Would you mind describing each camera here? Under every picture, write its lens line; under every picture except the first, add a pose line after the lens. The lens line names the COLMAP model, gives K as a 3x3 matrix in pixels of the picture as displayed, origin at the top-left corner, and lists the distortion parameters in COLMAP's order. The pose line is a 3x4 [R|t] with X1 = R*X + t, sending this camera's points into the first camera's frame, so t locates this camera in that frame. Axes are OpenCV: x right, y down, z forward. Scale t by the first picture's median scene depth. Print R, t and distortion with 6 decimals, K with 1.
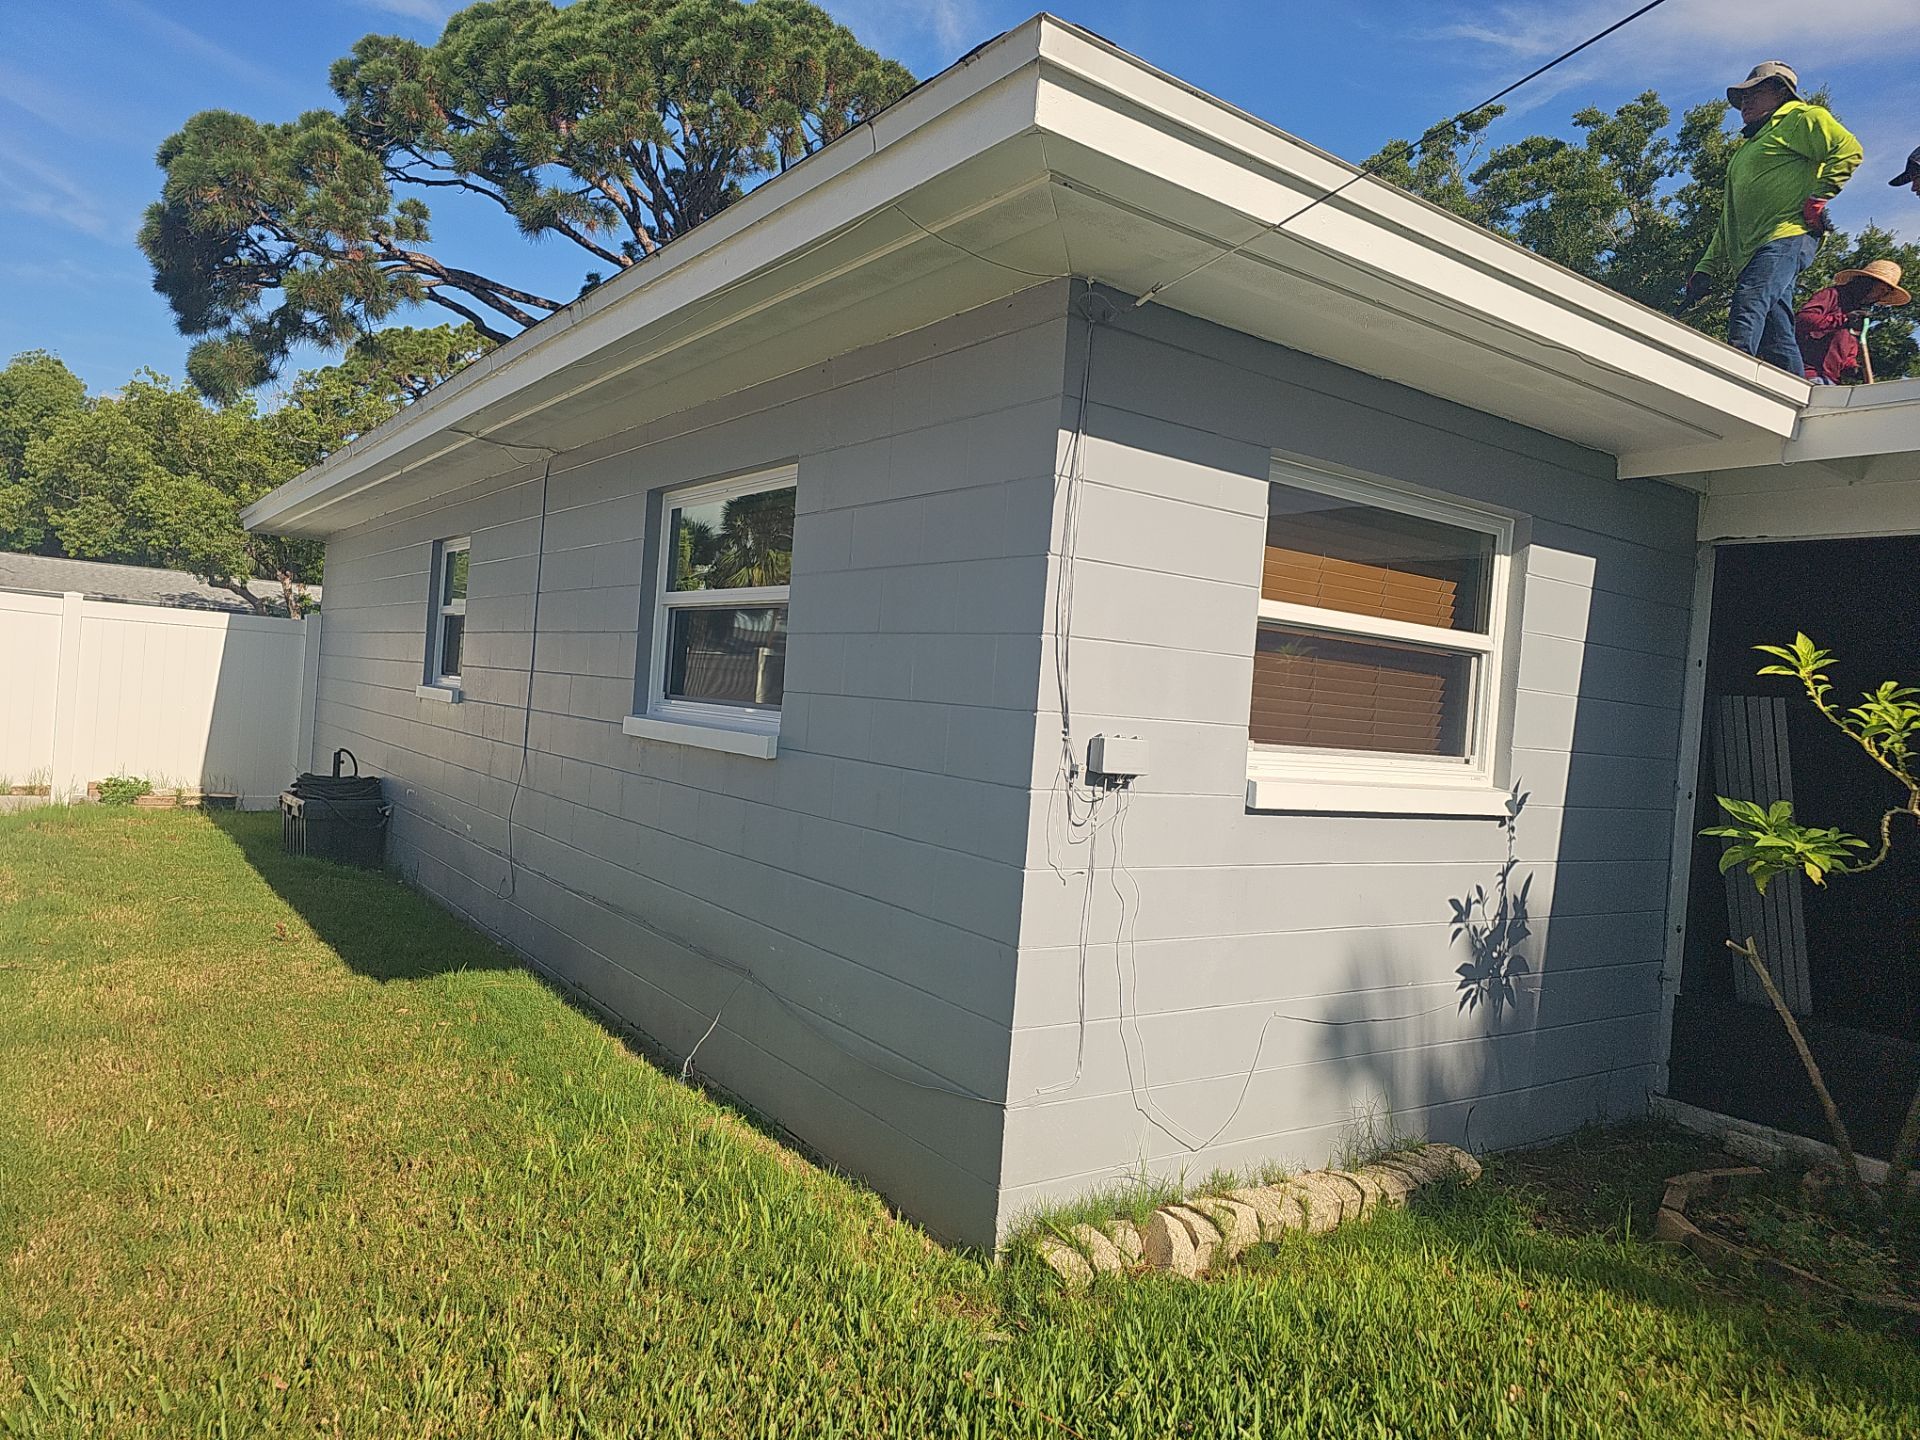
lens RADIAL K [[1259.0, 0, 940.2], [0, 1259.0, 697.2], [0, 0, 1]] dist [0.044866, -0.032287]
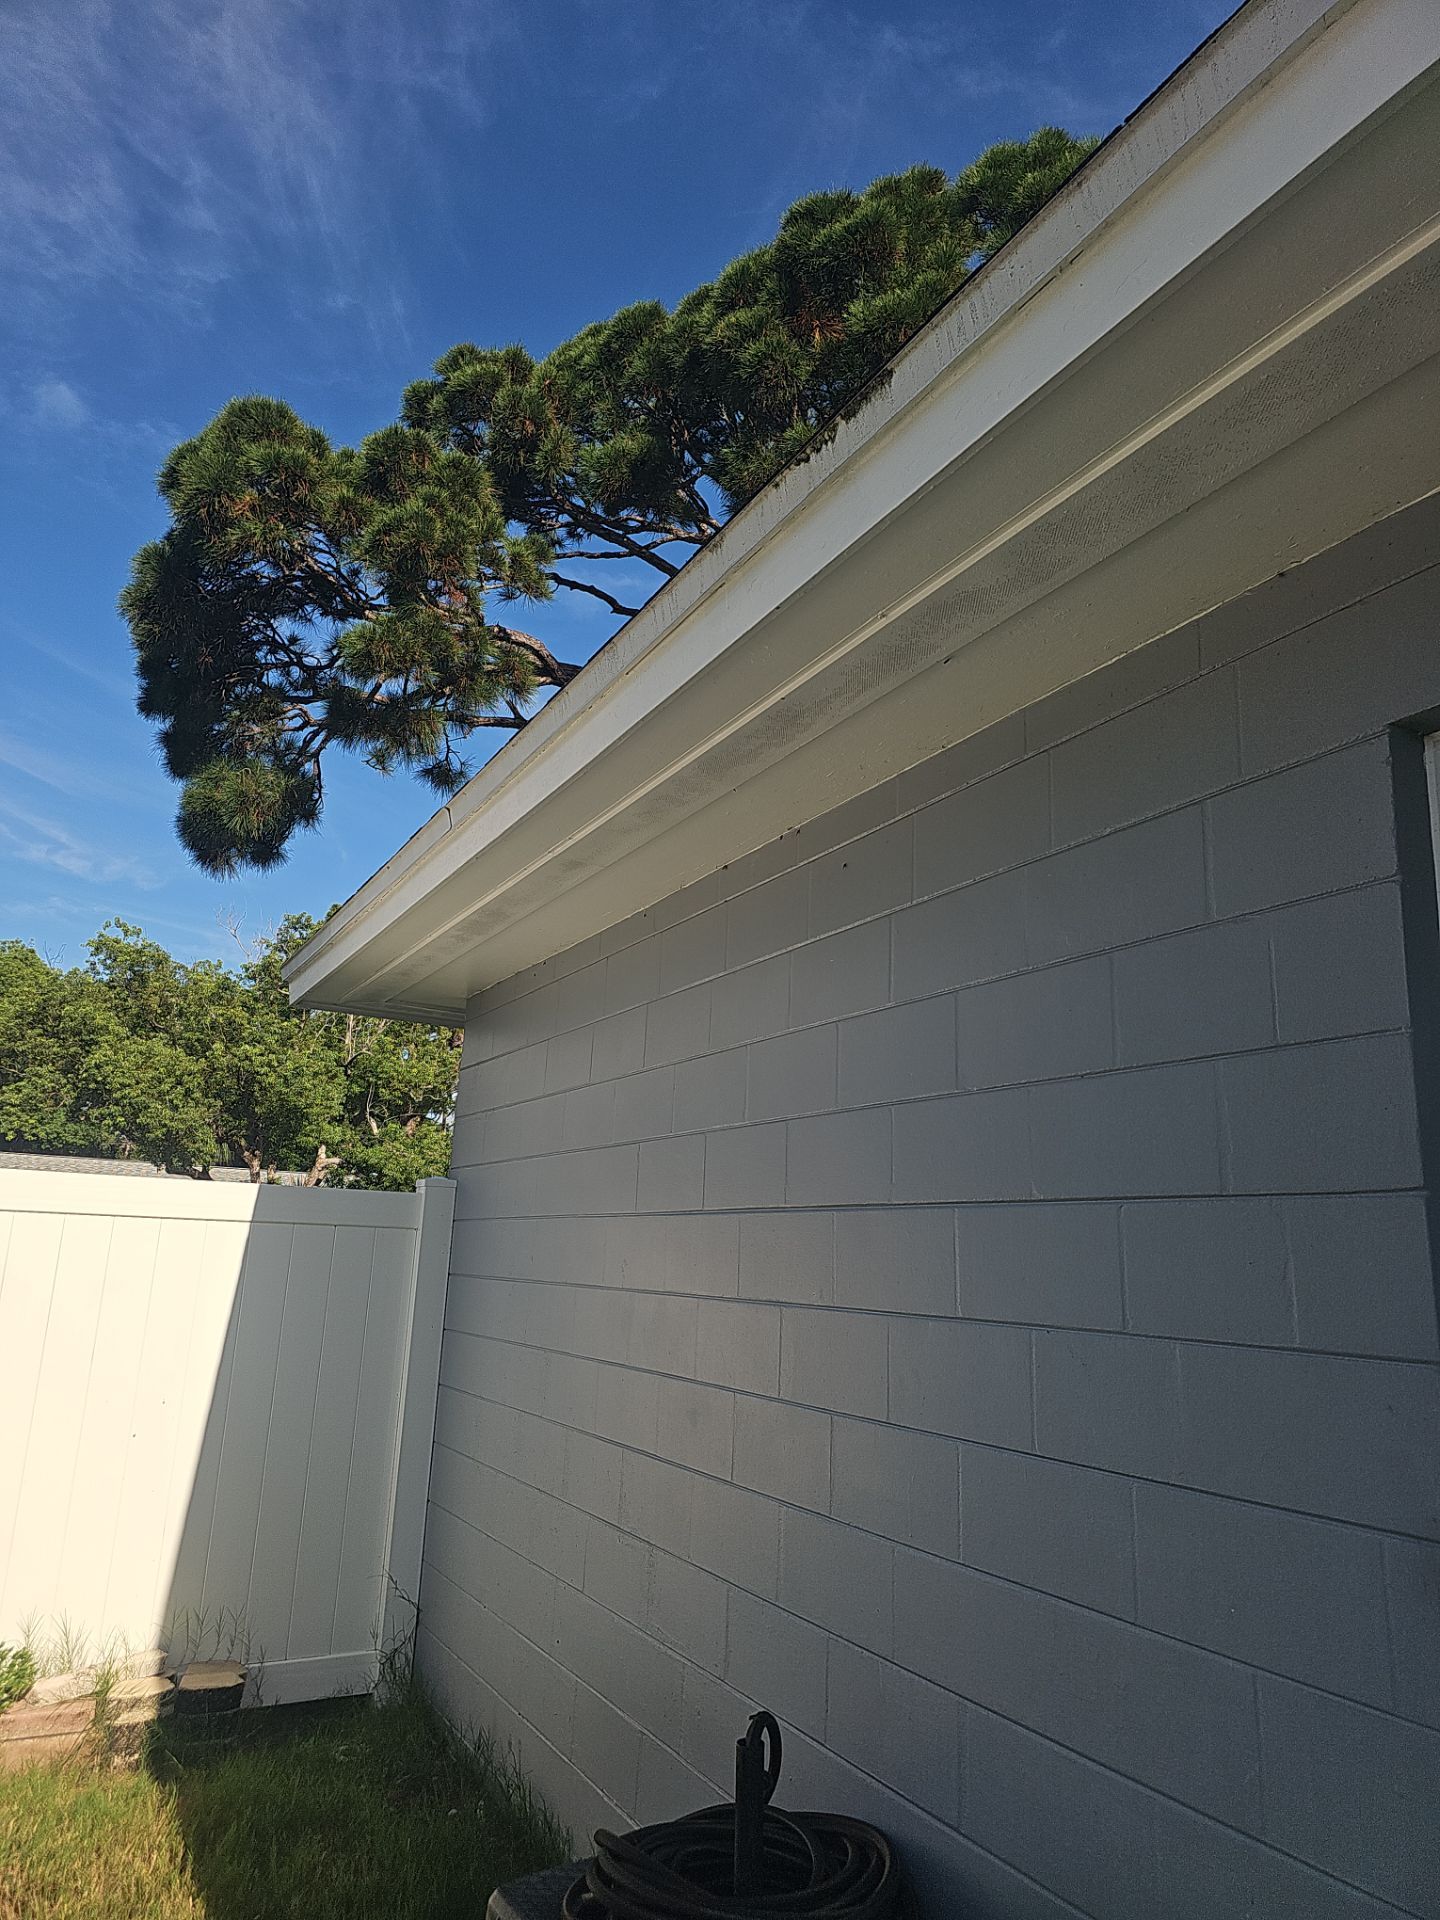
lens RADIAL K [[1245.2, 0, 720.0], [0, 1245.2, 960.0], [0, 0, 1]] dist [0.042120, 0.000005]
pose [[0.993825, -0.059901, -0.093397, -0.732836], [0.035672, 0.969556, -0.242255, -0.060823], [0.105065, 0.237428, 0.965707, 1.204251]]
